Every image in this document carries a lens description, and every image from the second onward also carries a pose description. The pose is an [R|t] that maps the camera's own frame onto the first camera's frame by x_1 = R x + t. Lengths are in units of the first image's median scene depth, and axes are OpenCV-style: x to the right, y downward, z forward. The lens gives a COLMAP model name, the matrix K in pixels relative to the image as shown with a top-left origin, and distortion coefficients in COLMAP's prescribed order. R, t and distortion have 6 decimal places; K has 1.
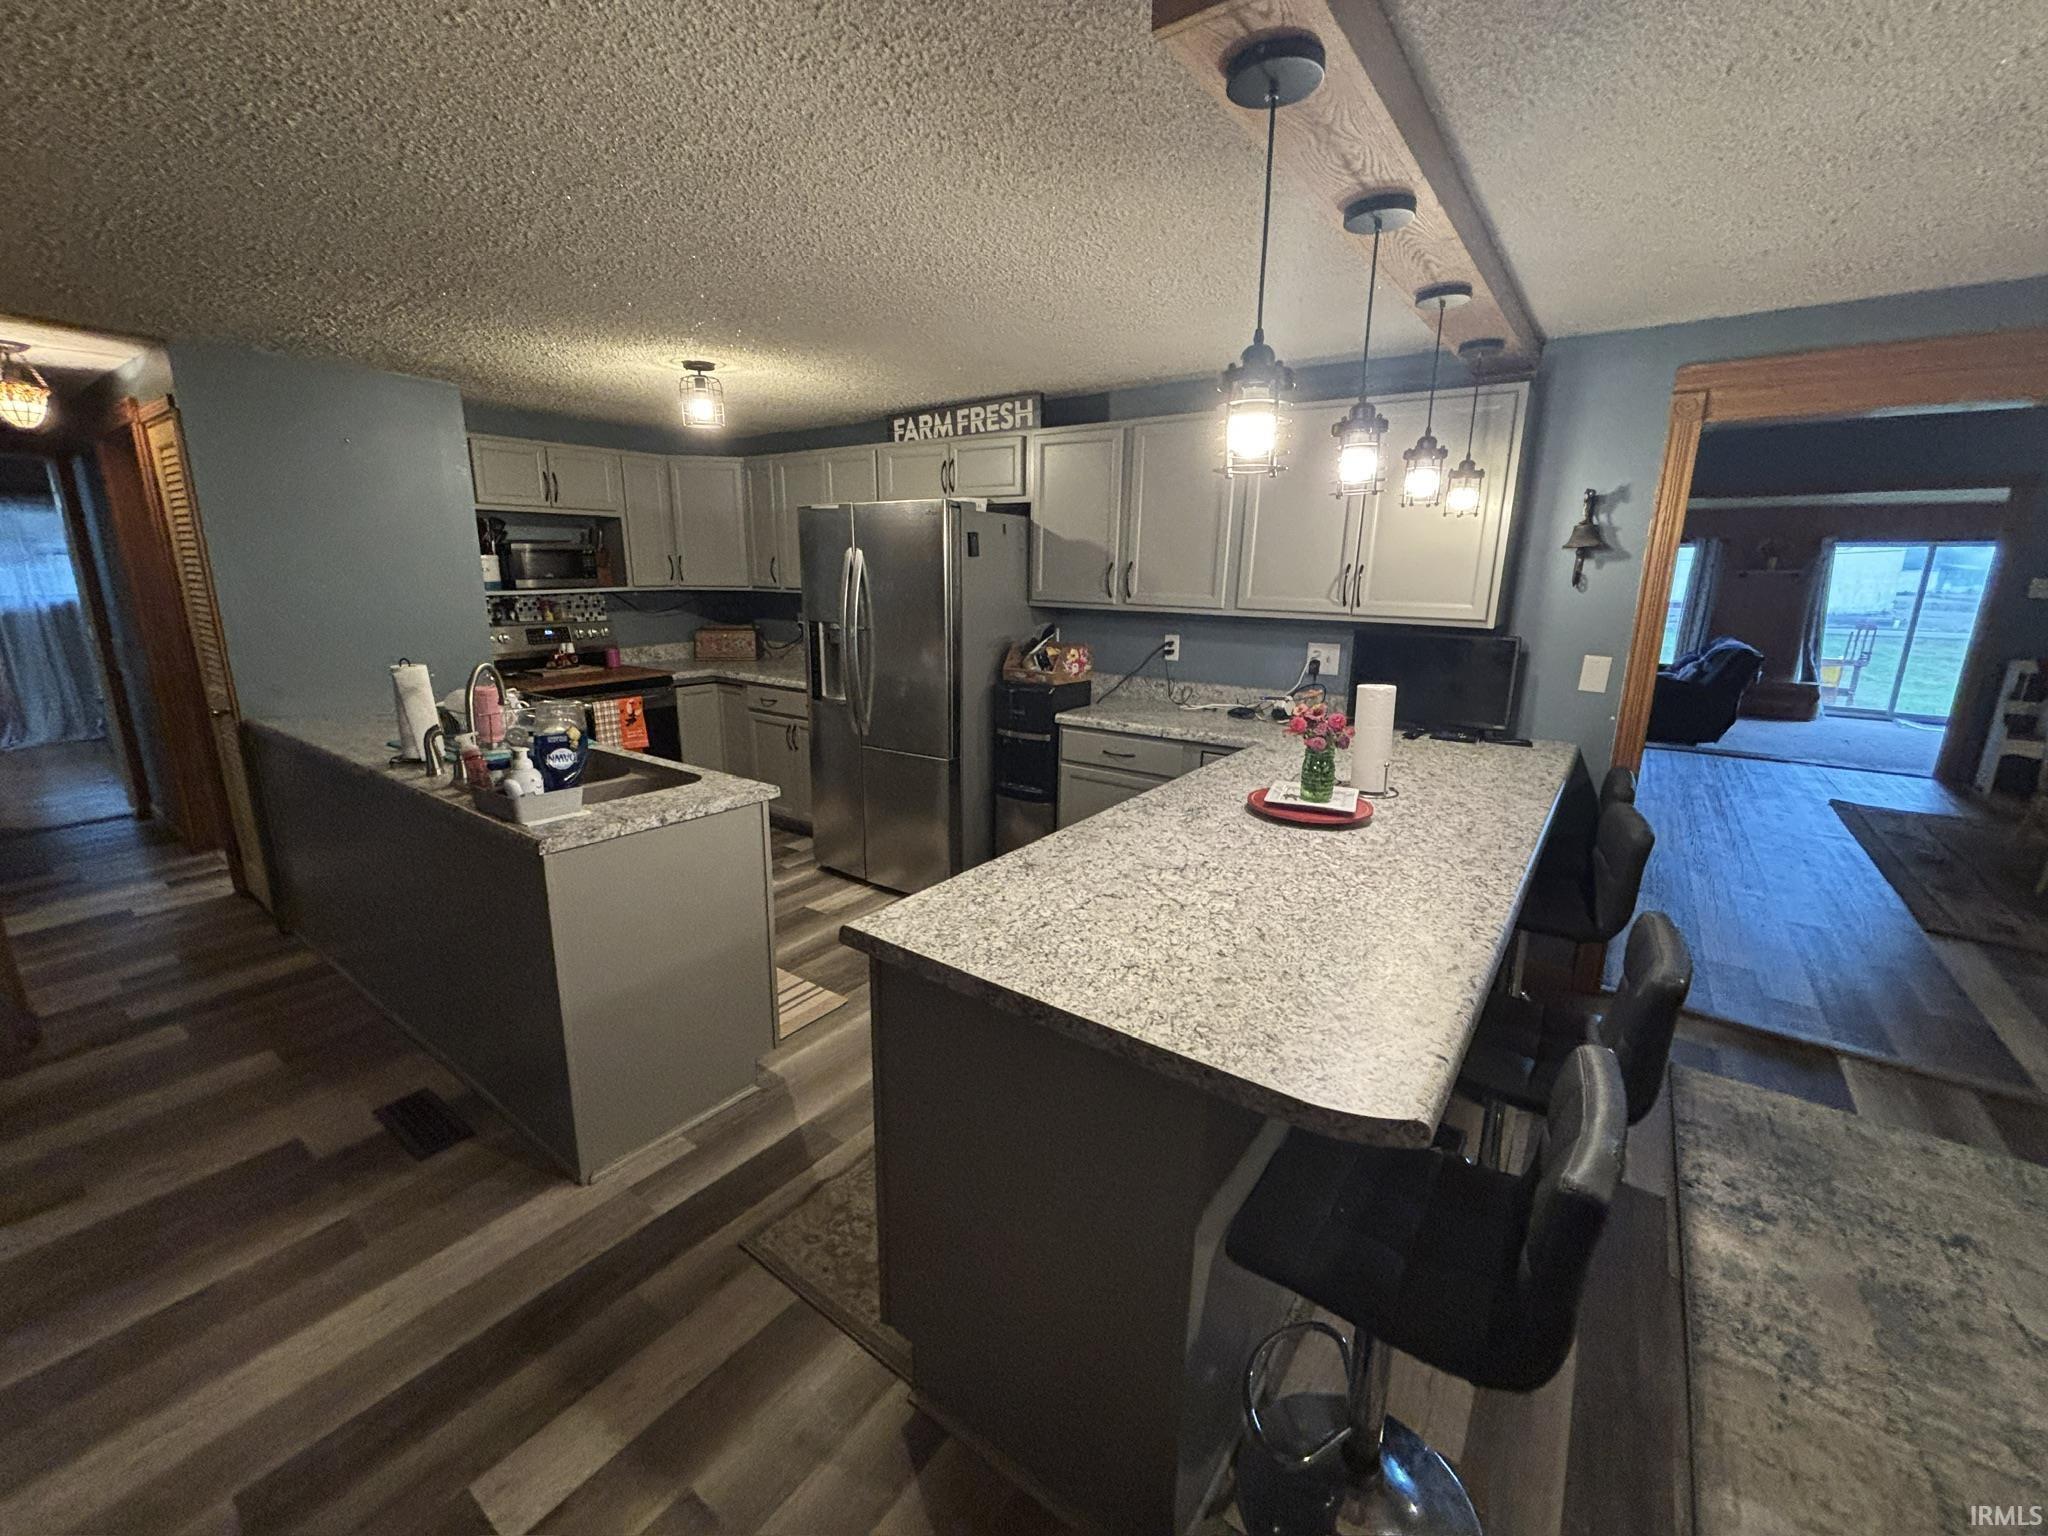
lens RADIAL K [[827.4, 0, 1012.5], [0, 827.4, 765.6], [0, 0, 1]] dist [0.000145, -0.000880]
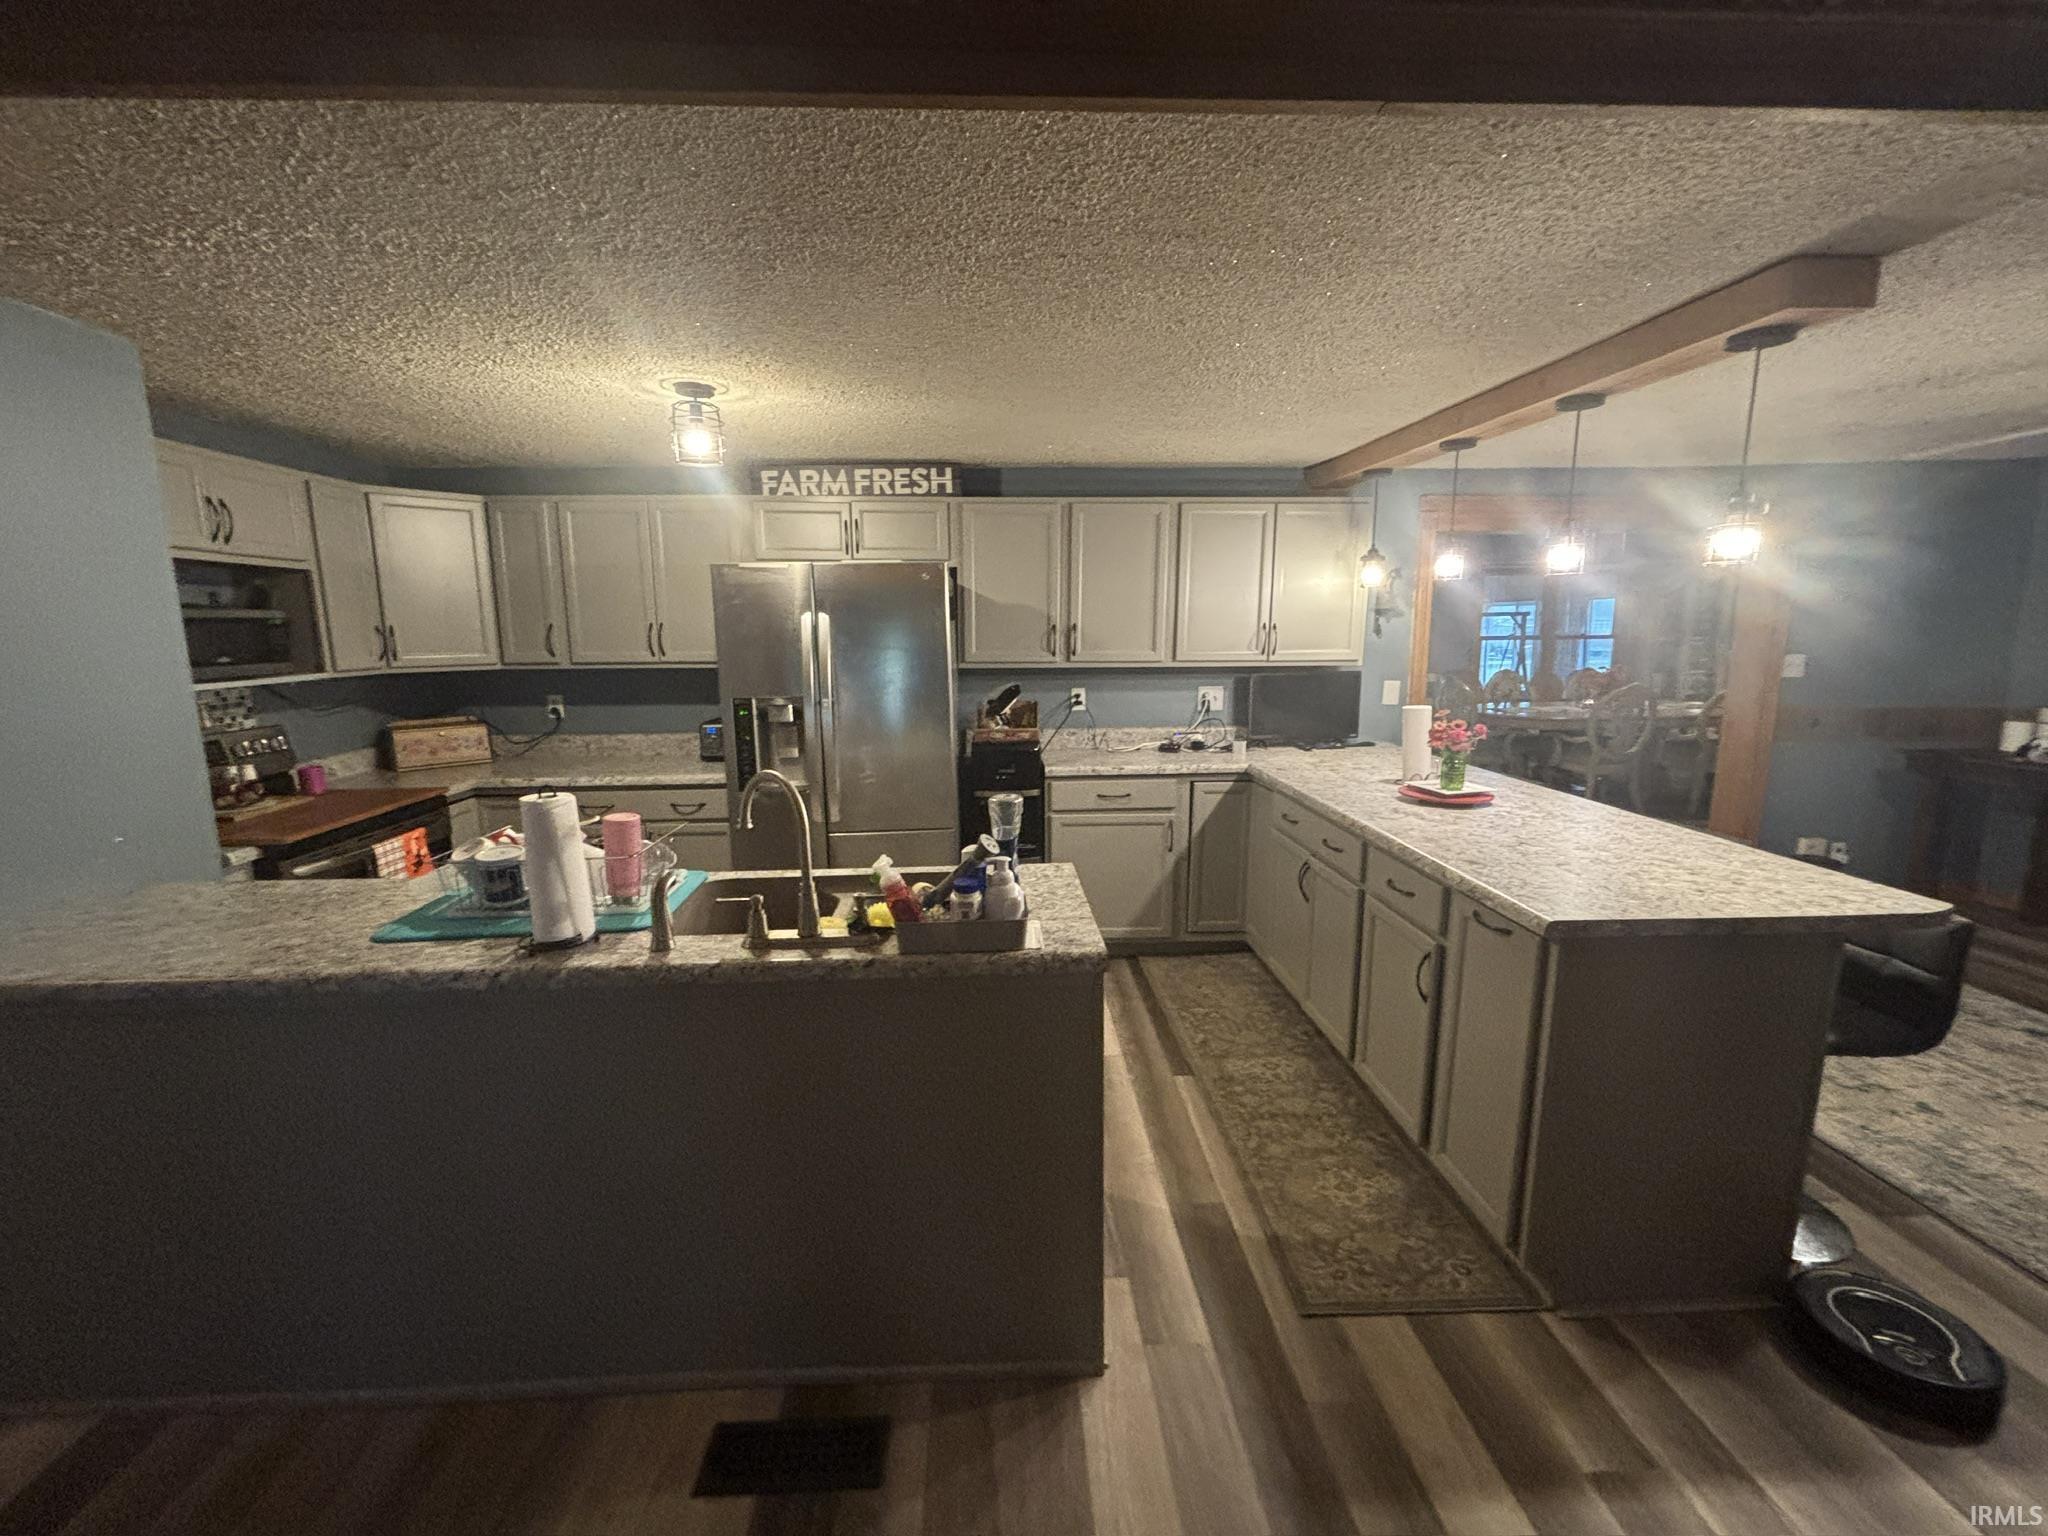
lens RADIAL K [[827.4, 0, 1020.2], [0, 827.4, 765.4], [0, 0, 1]] dist [0.000145, -0.000880]
pose [[0.780016, -0.118775, 0.614384, -0.571043], [0.162373, 0.986609, -0.015412, -0.051574], [-0.604326, 0.111781, 0.788857, 0.184117]]
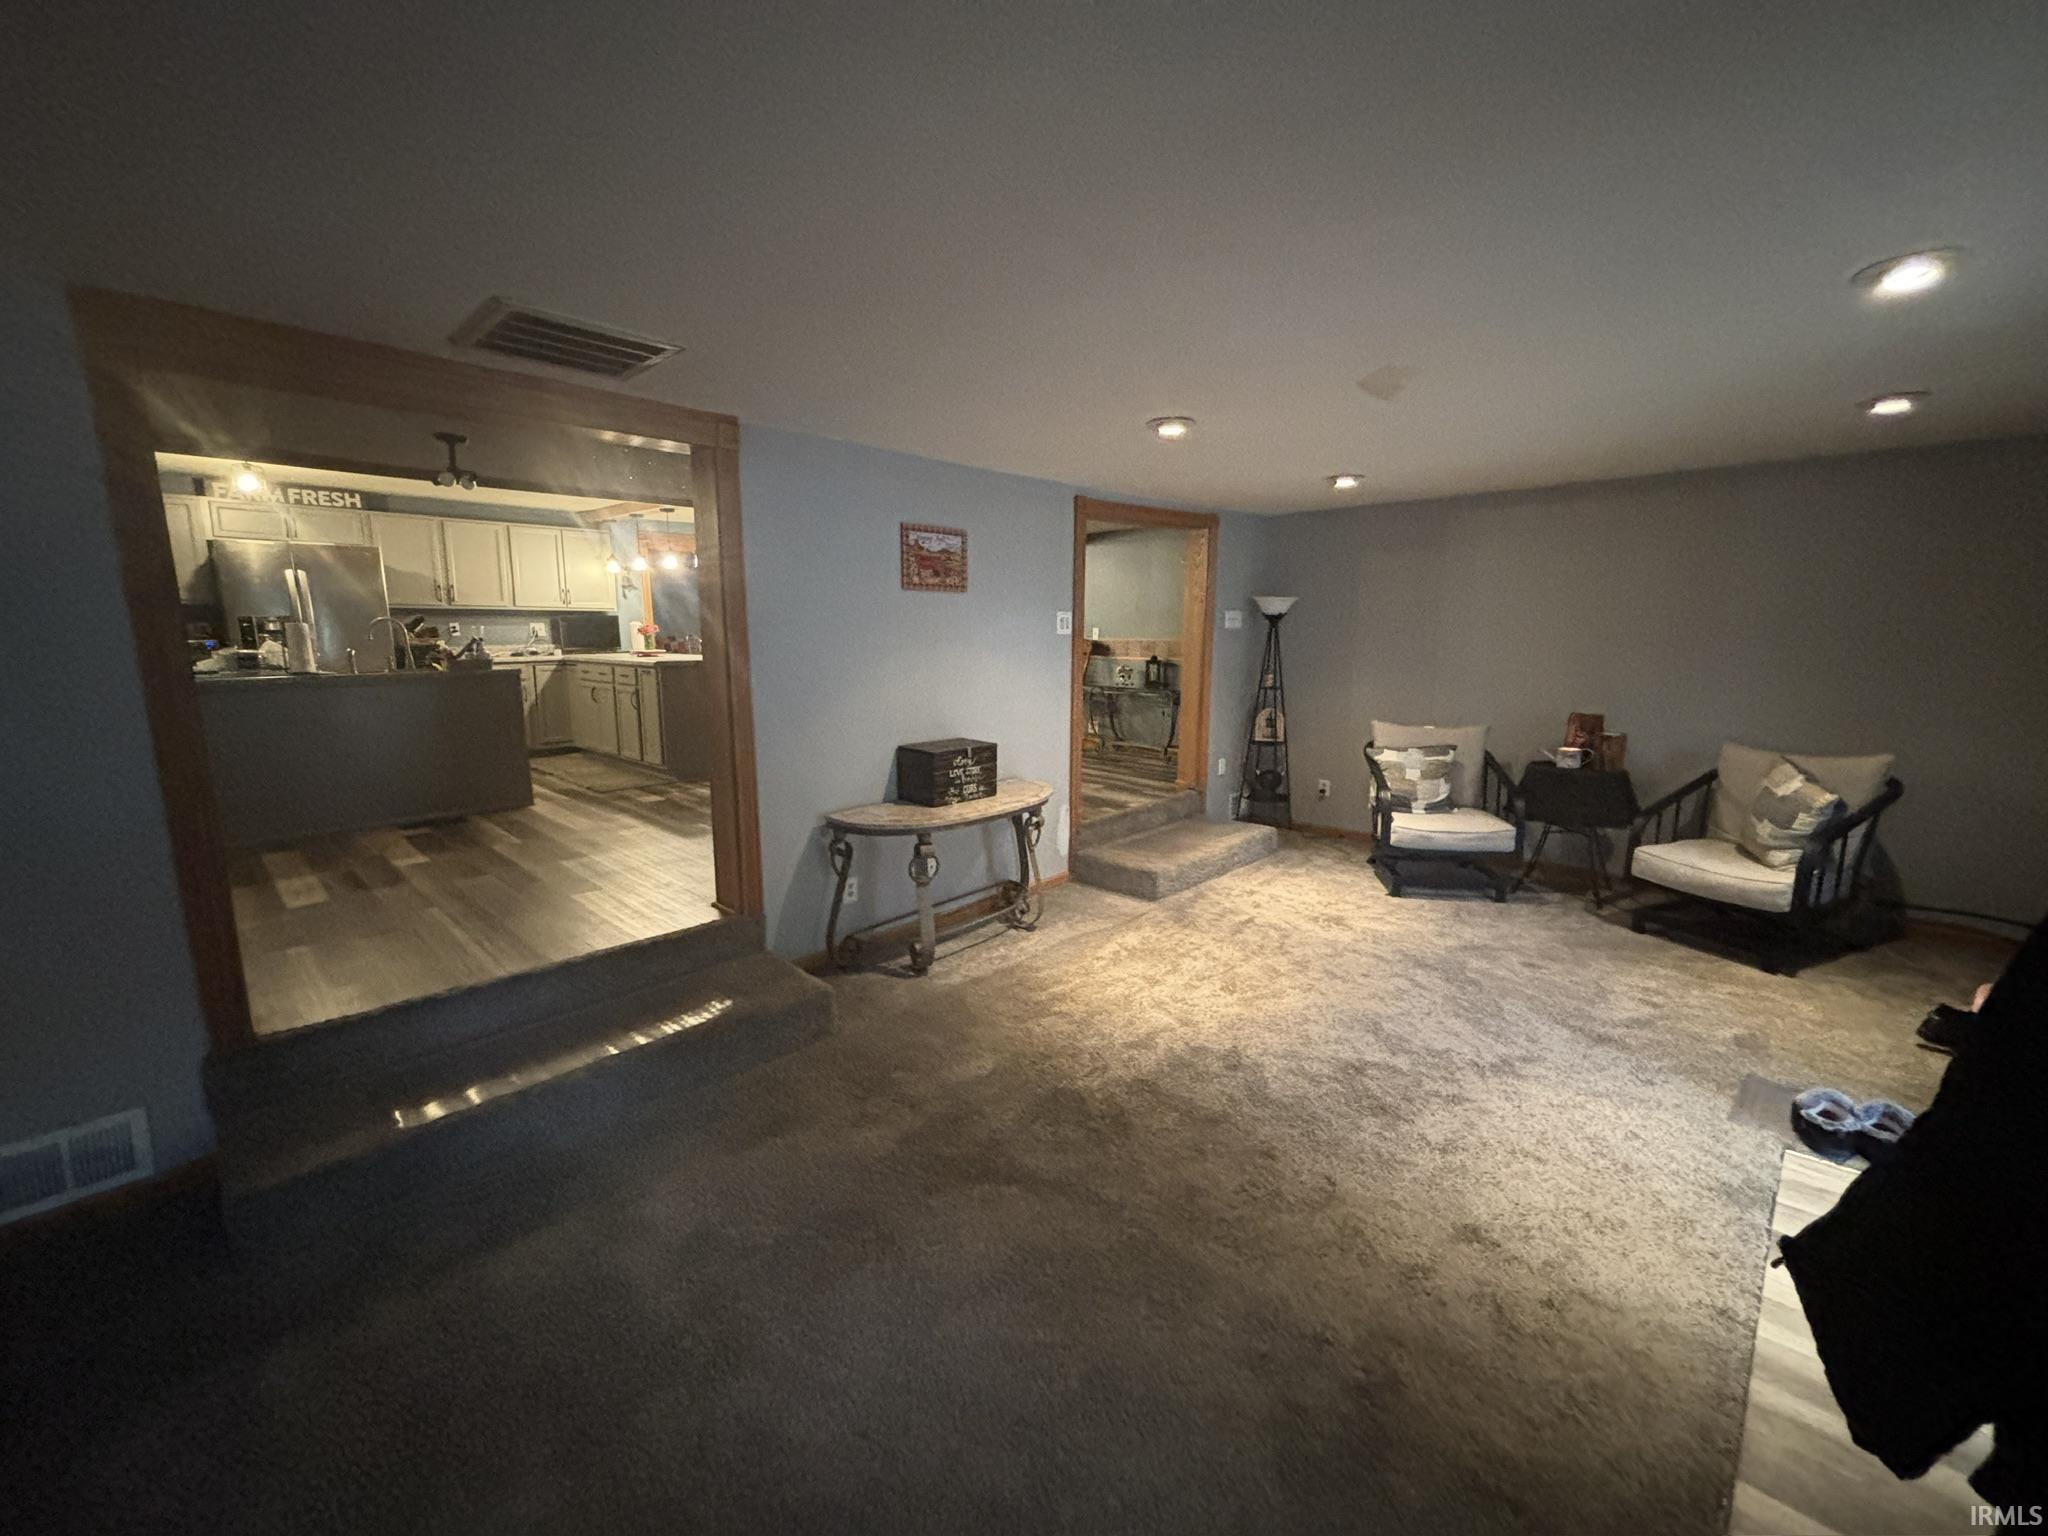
lens RADIAL K [[827.4, 0, 1025.9], [0, 827.4, 771.9], [0, 0, 1]] dist [0.000145, -0.000880]
pose [[0.123308, -0.183145, 0.975322, -1.662503], [0.230784, 0.961168, 0.151310, 0.206357], [-0.965160, 0.206431, 0.160787, -0.578032]]
